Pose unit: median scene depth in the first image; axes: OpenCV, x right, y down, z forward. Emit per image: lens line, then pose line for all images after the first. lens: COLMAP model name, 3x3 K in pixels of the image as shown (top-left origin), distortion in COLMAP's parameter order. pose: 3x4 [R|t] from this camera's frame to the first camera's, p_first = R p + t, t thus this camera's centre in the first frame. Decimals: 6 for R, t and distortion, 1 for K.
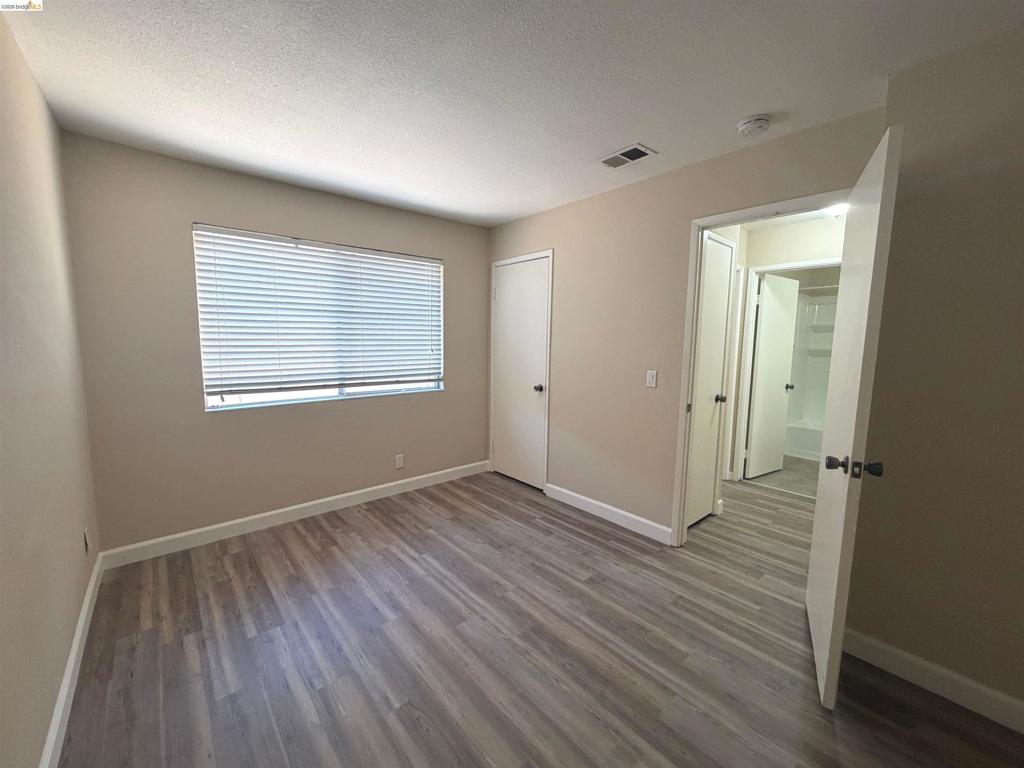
lens RADIAL K [[409.7, 0, 508.6], [0, 409.7, 382.8], [0, 0, 1]] dist [0.002288, -0.000013]
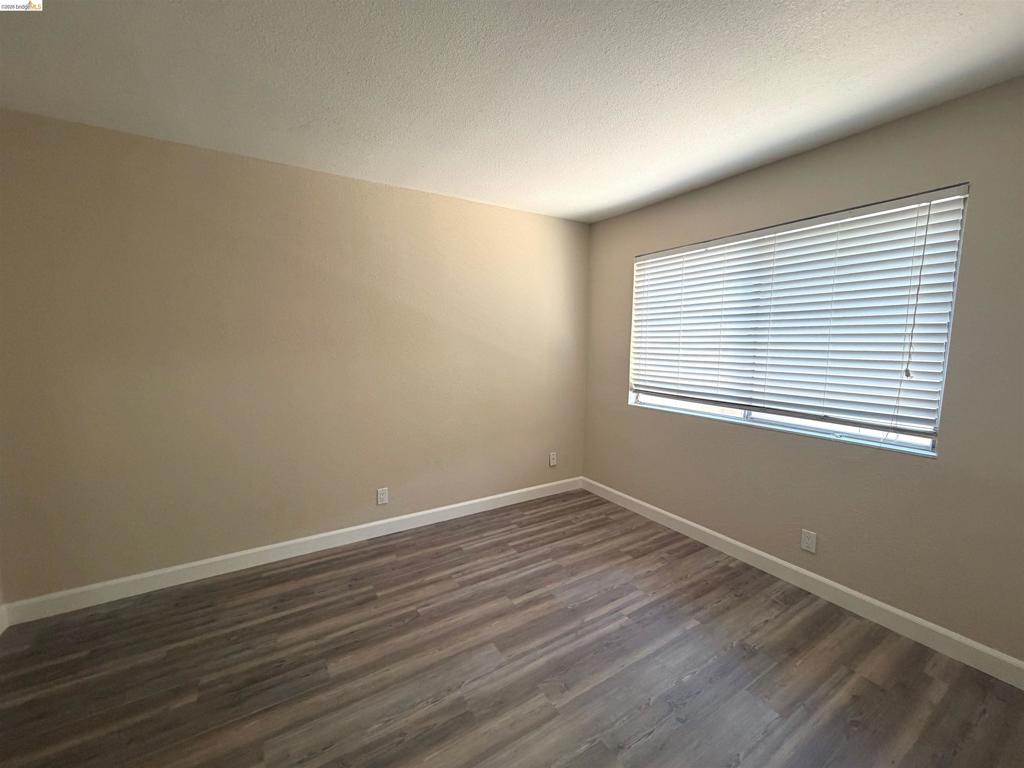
lens RADIAL K [[409.7, 0, 509.6], [0, 409.7, 385.6], [0, 0, 1]] dist [0.002288, -0.000013]
pose [[-0.165294, 0.097906, -0.981373, 0.566459], [-0.115325, 0.986315, 0.117824, -0.094491], [0.979478, 0.132653, -0.151741, 0.827801]]
